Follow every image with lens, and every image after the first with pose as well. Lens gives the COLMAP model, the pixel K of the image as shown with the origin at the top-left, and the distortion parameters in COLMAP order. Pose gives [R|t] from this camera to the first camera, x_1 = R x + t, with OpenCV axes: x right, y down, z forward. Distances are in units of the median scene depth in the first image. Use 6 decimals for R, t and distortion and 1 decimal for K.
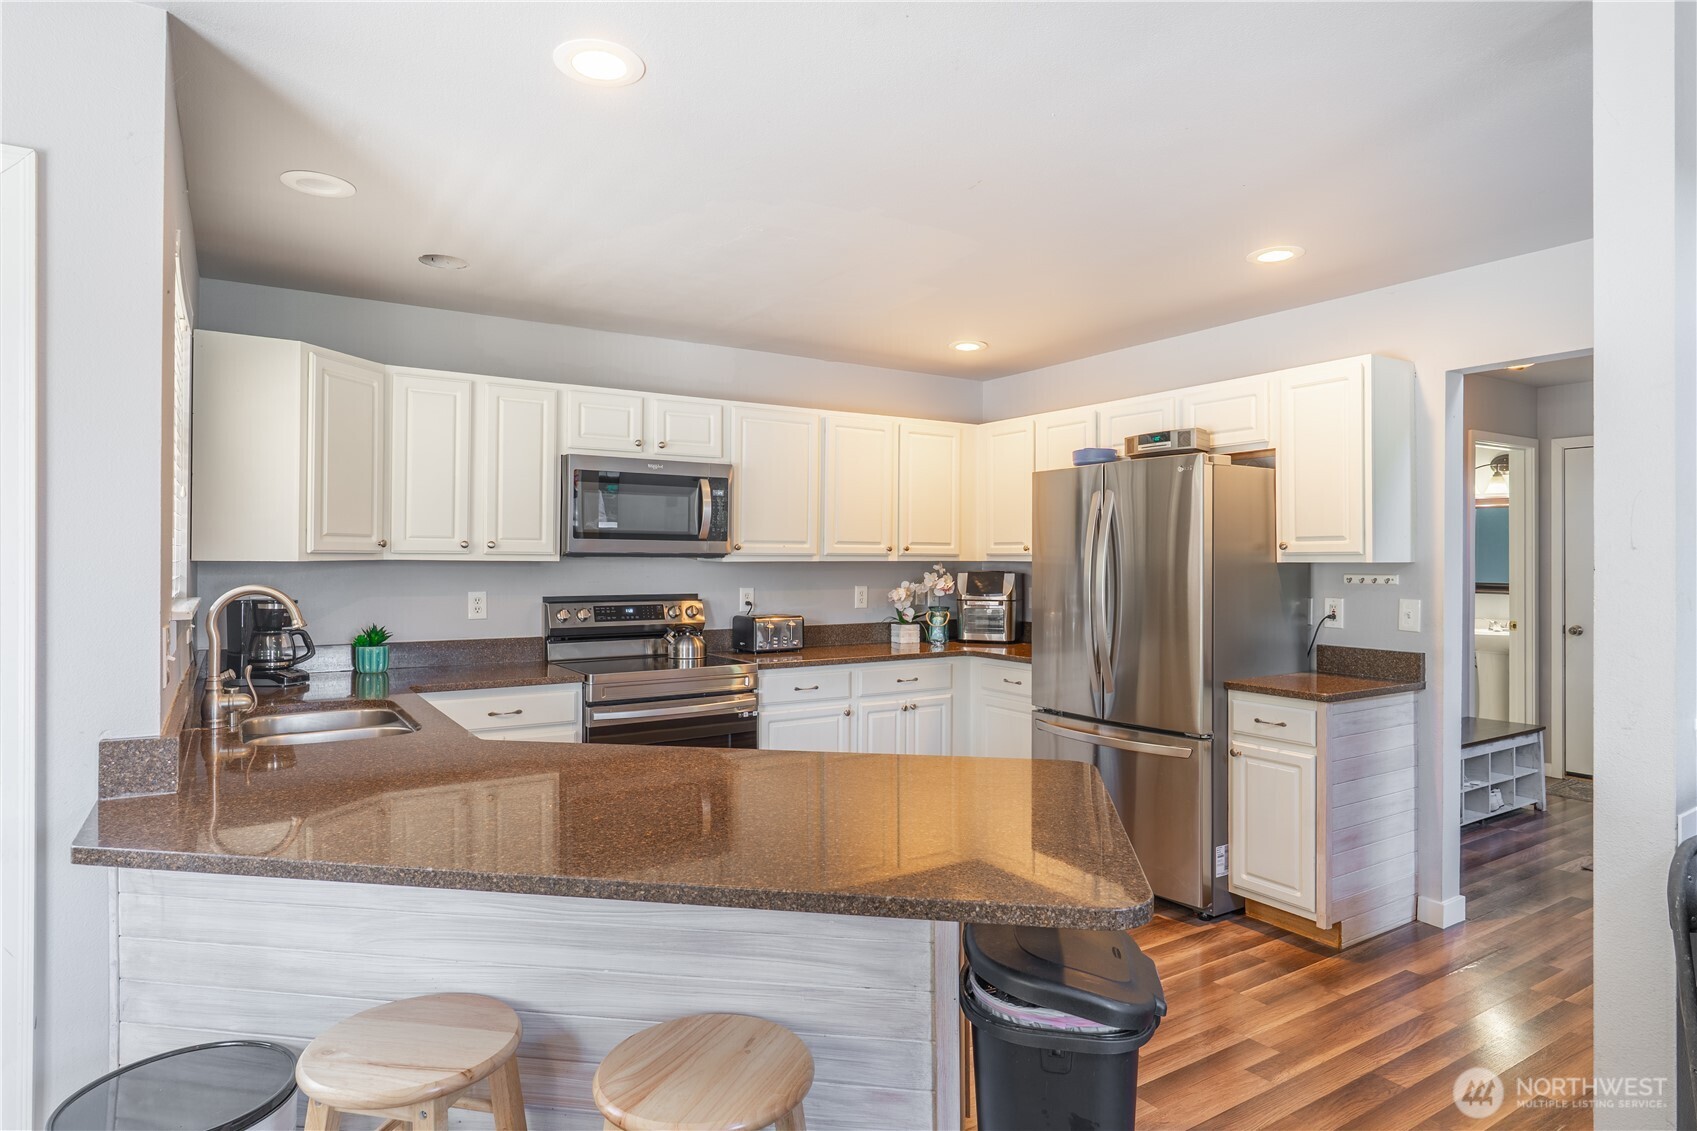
lens RADIAL K [[957.8, 0, 847.0], [0, 957.8, 556.7], [0, 0, 1]] dist [-0.003024, -0.001122]
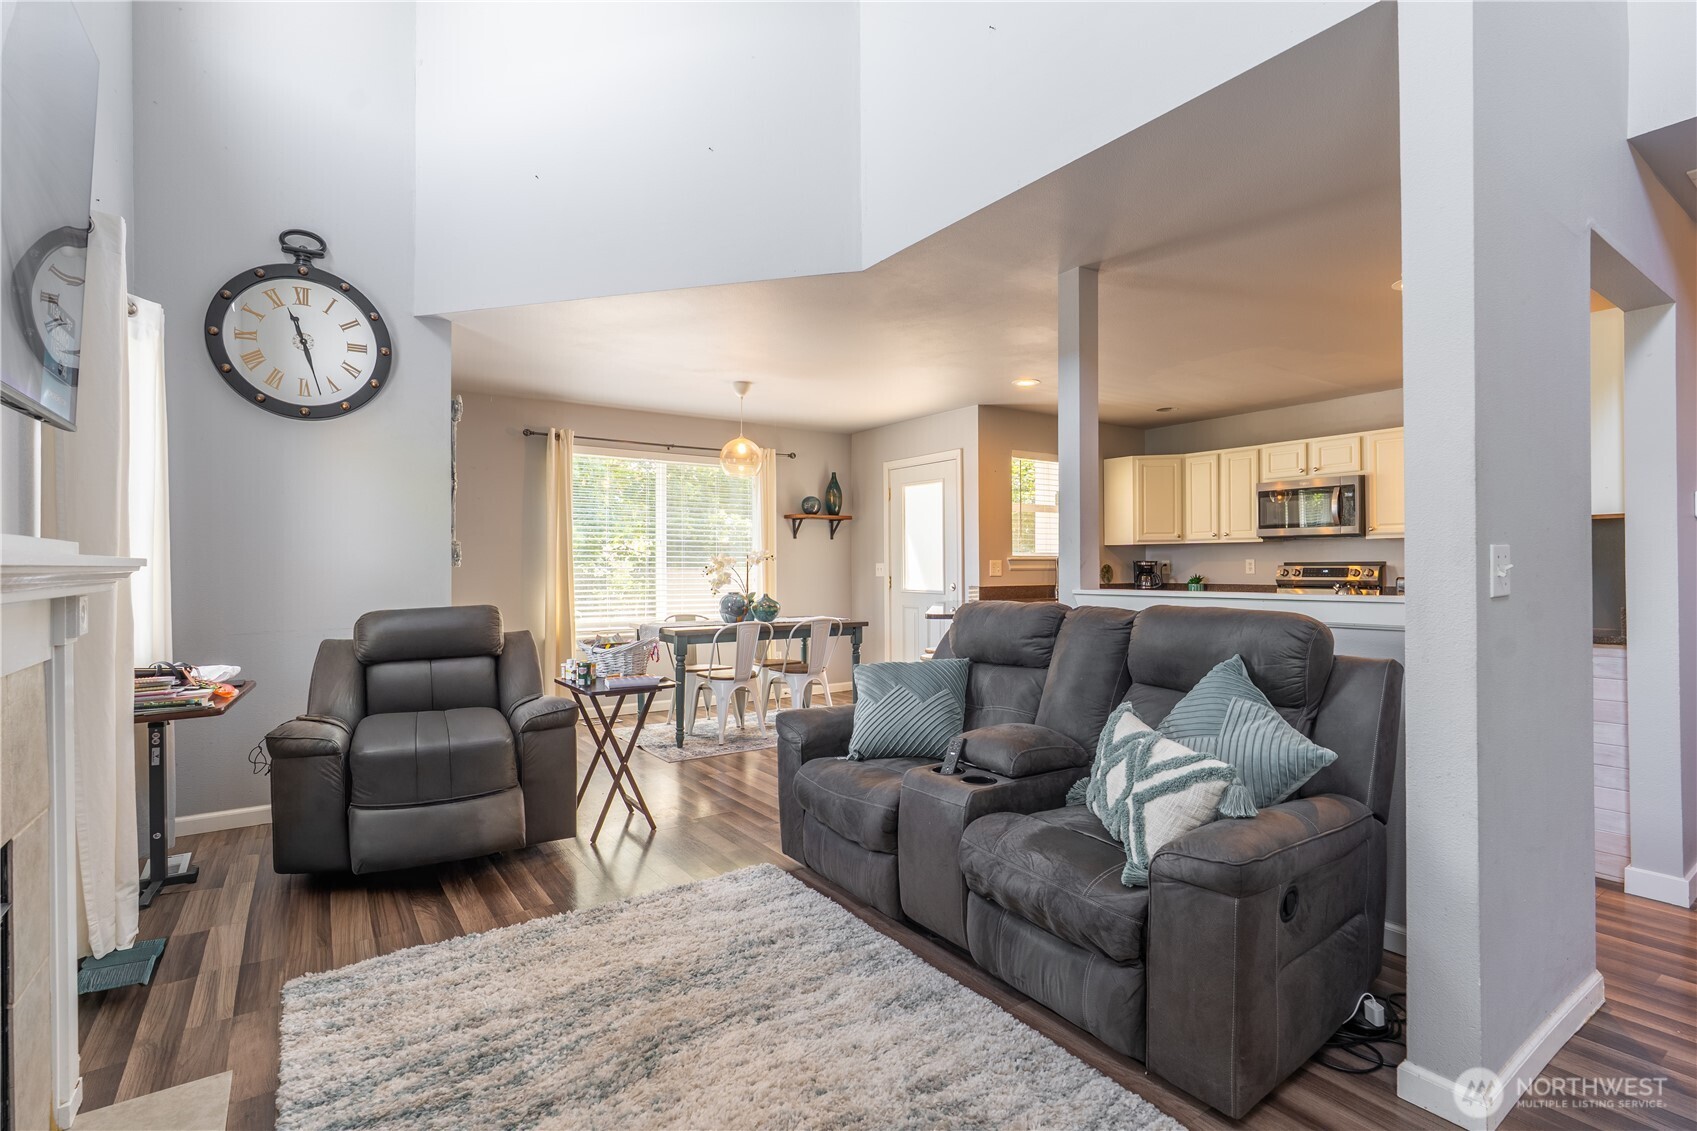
lens RADIAL K [[818.9, 0, 880.8], [0, 818.9, 568.3], [0, 0, 1]] dist [-0.002798, -0.000104]
pose [[0.057838, -0.000865, -0.998326, 1.119477], [0.008386, 0.999965, -0.000380, 0.045677], [0.998291, -0.008350, 0.057844, 0.164240]]
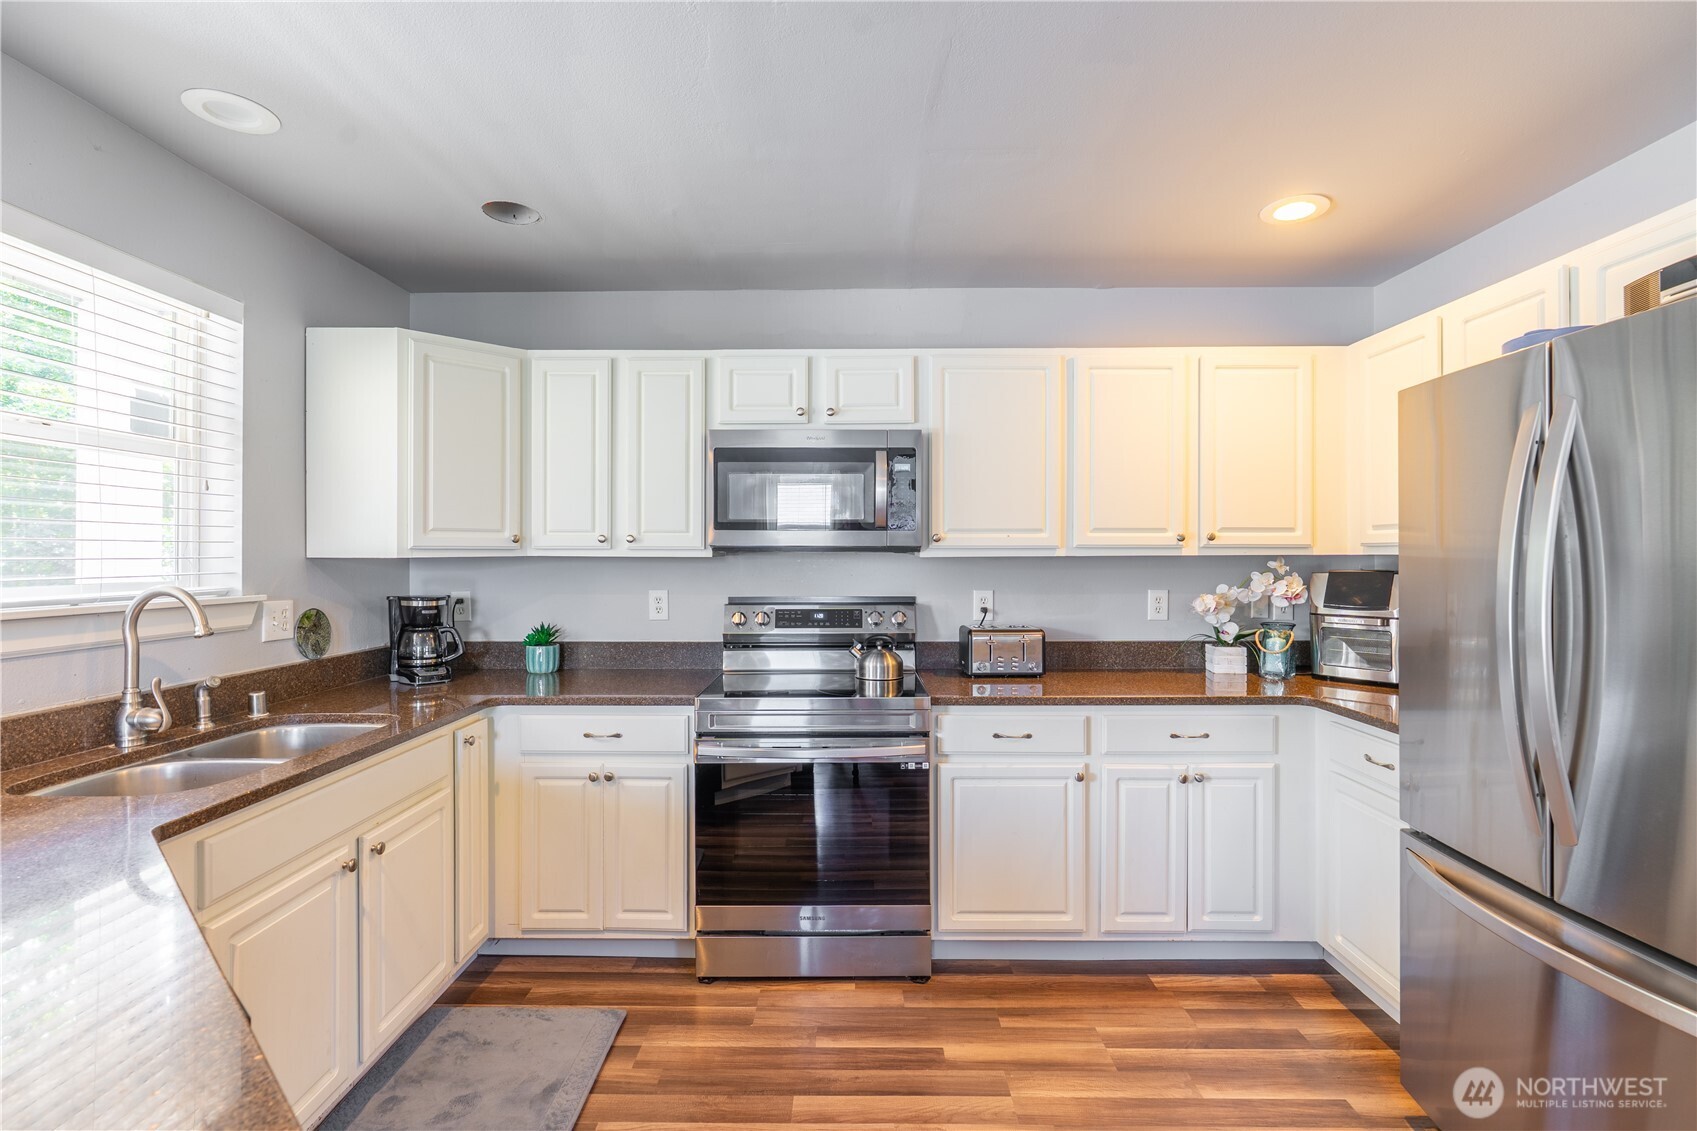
lens RADIAL K [[775.1, 0, 842.6], [0, 775.1, 553.3], [0, 0, 1]] dist [-0.007900, 0.000278]
pose [[0.834586, -0.005729, -0.550848, 0.164982], [0.005663, 0.999982, -0.001819, 0.002959], [0.550848, -0.001601, 0.834604, 0.444277]]
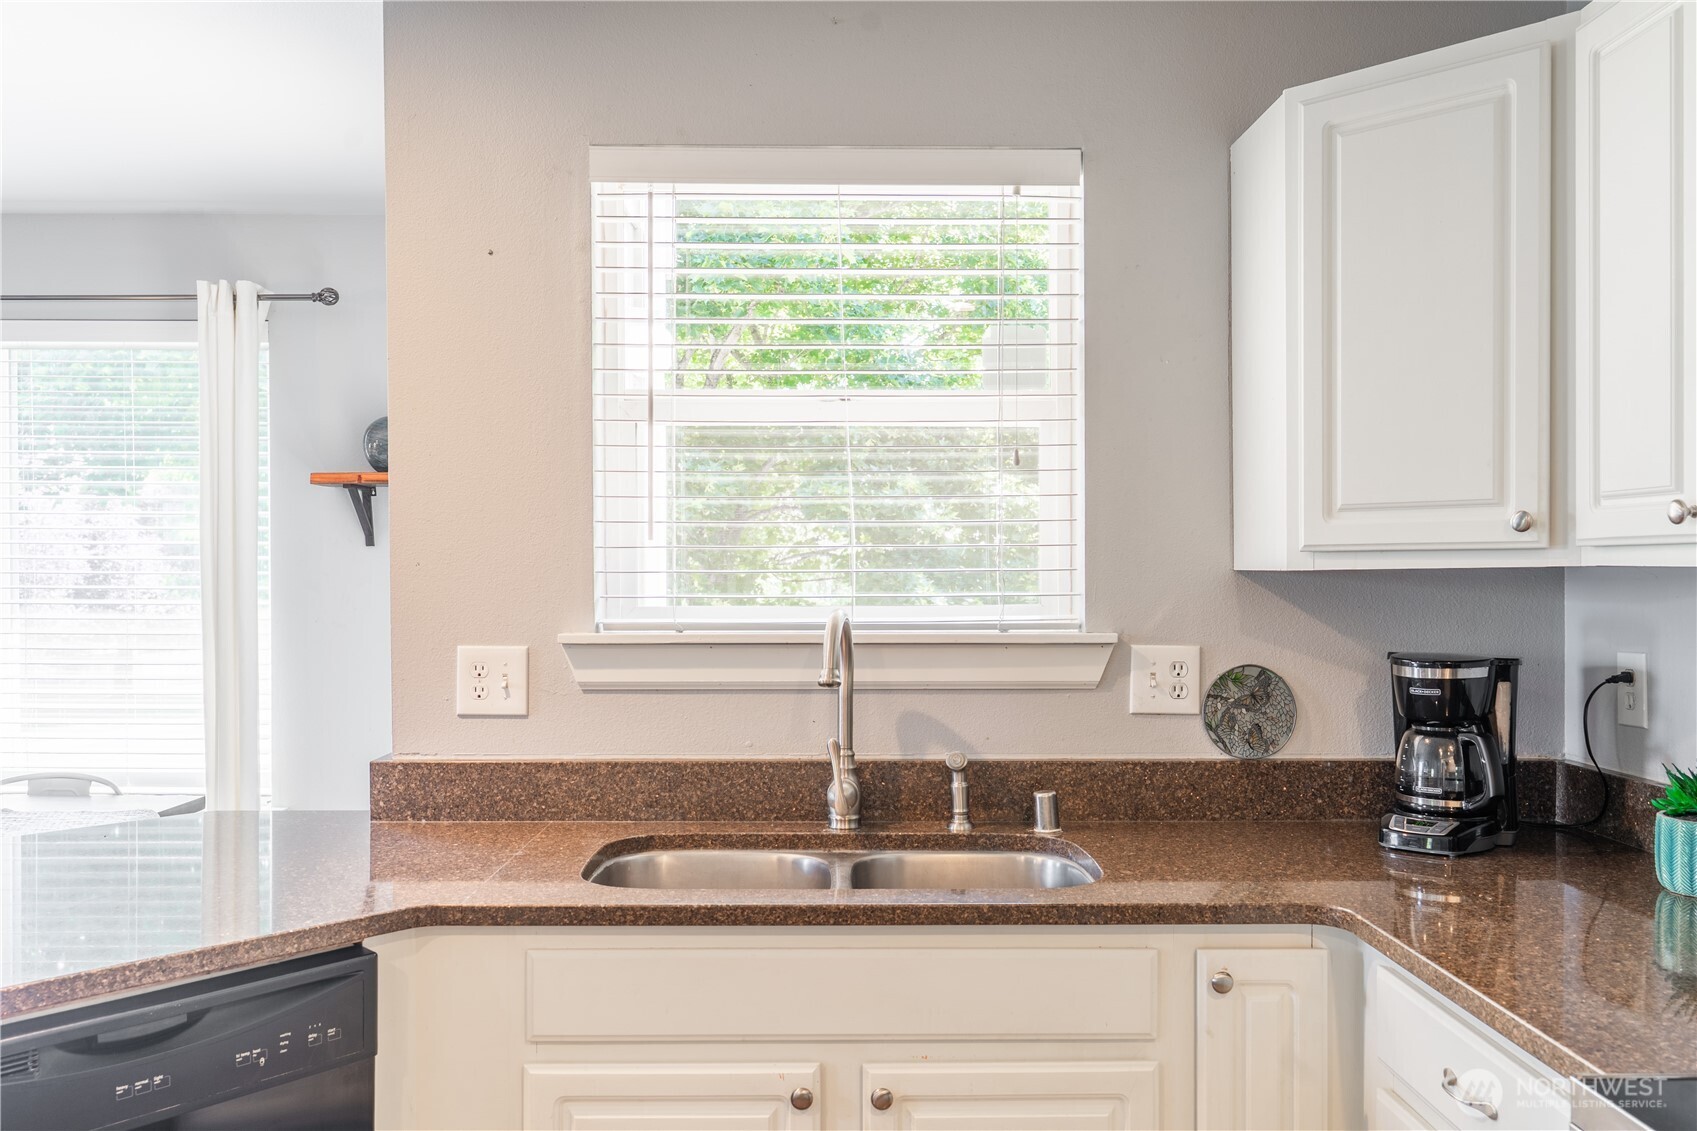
lens RADIAL K [[1406.5, 0, 846.7], [0, 1406.5, 592.7], [0, 0, 1]] dist [0.004818, 0.005797]
pose [[-0.532593, 0.011439, -0.846294, 0.081949], [0.003281, 0.999929, 0.011451, 0.004949], [0.846365, 0.003323, -0.532593, 0.873849]]
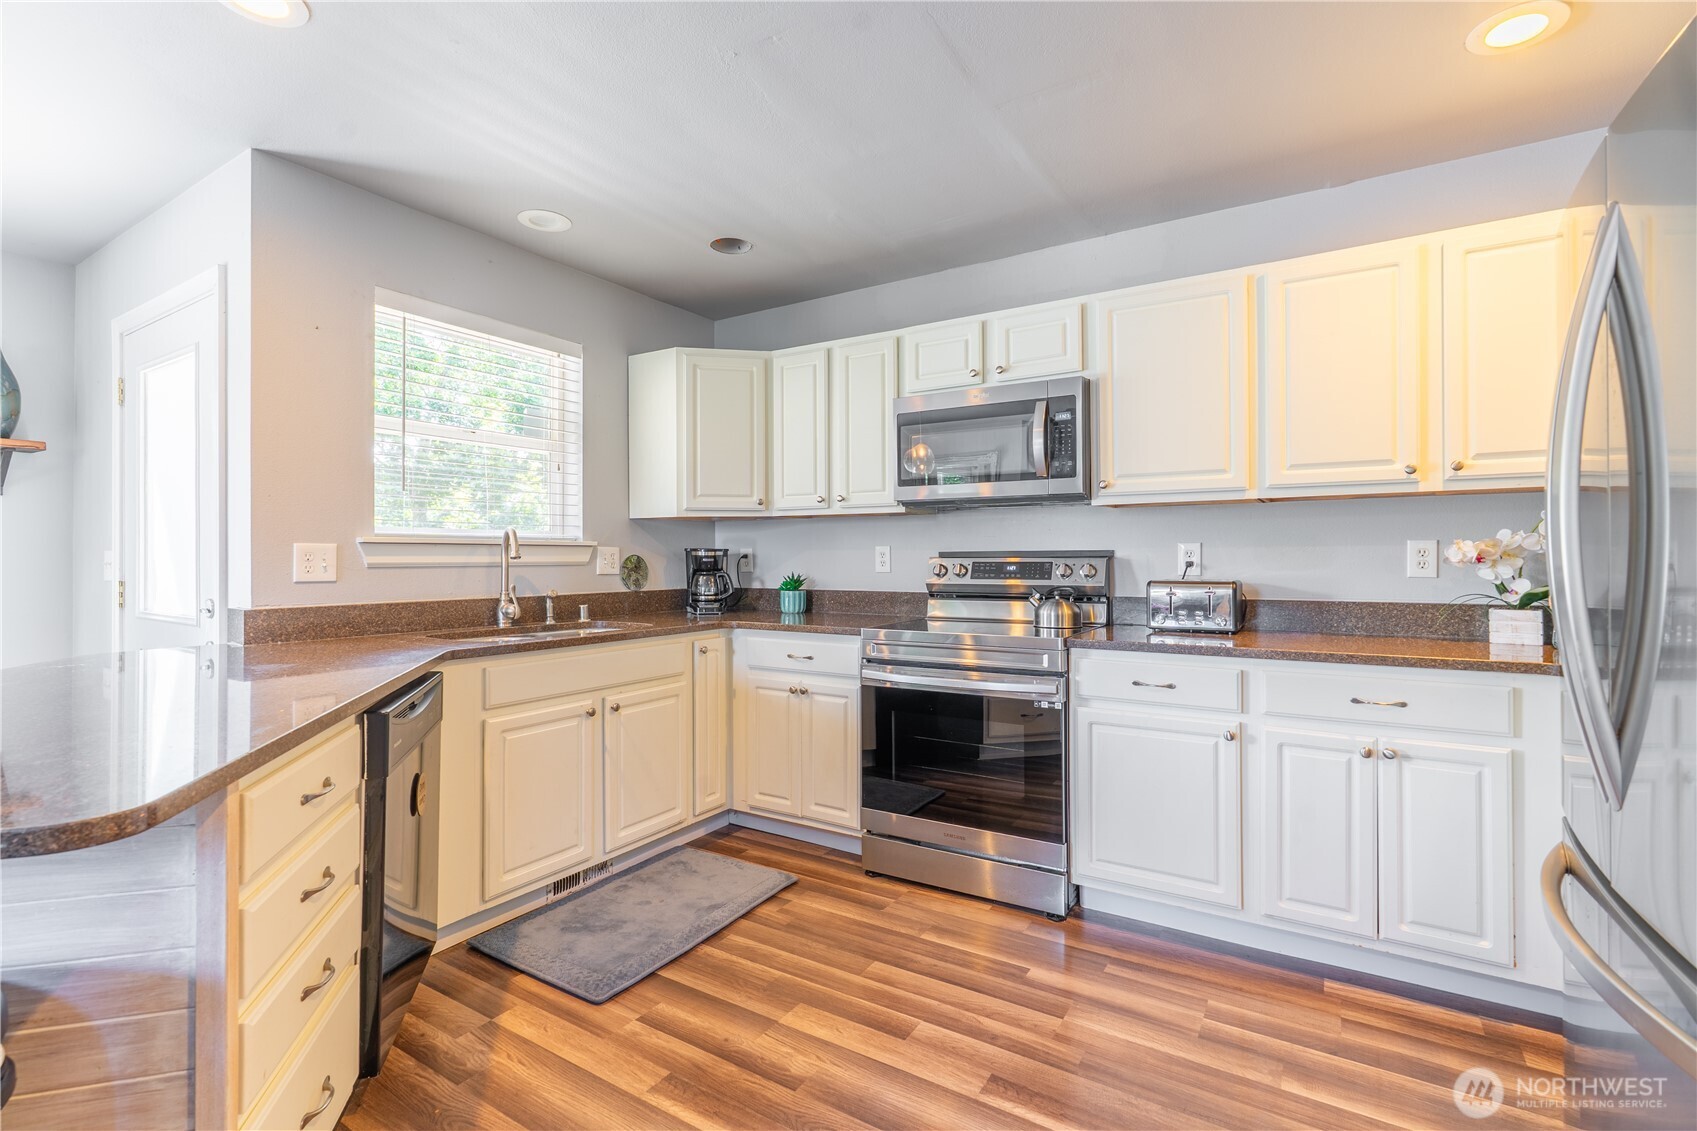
lens RADIAL K [[782.3, 0, 840.9], [0, 782.3, 549.4], [0, 0, 1]] dist [-0.003592, -0.000102]
pose [[0.421436, -0.012373, -0.906774, 0.355079], [0.007764, 0.999920, -0.010035, 0.045412], [0.906825, -0.002811, 0.421498, 0.558424]]
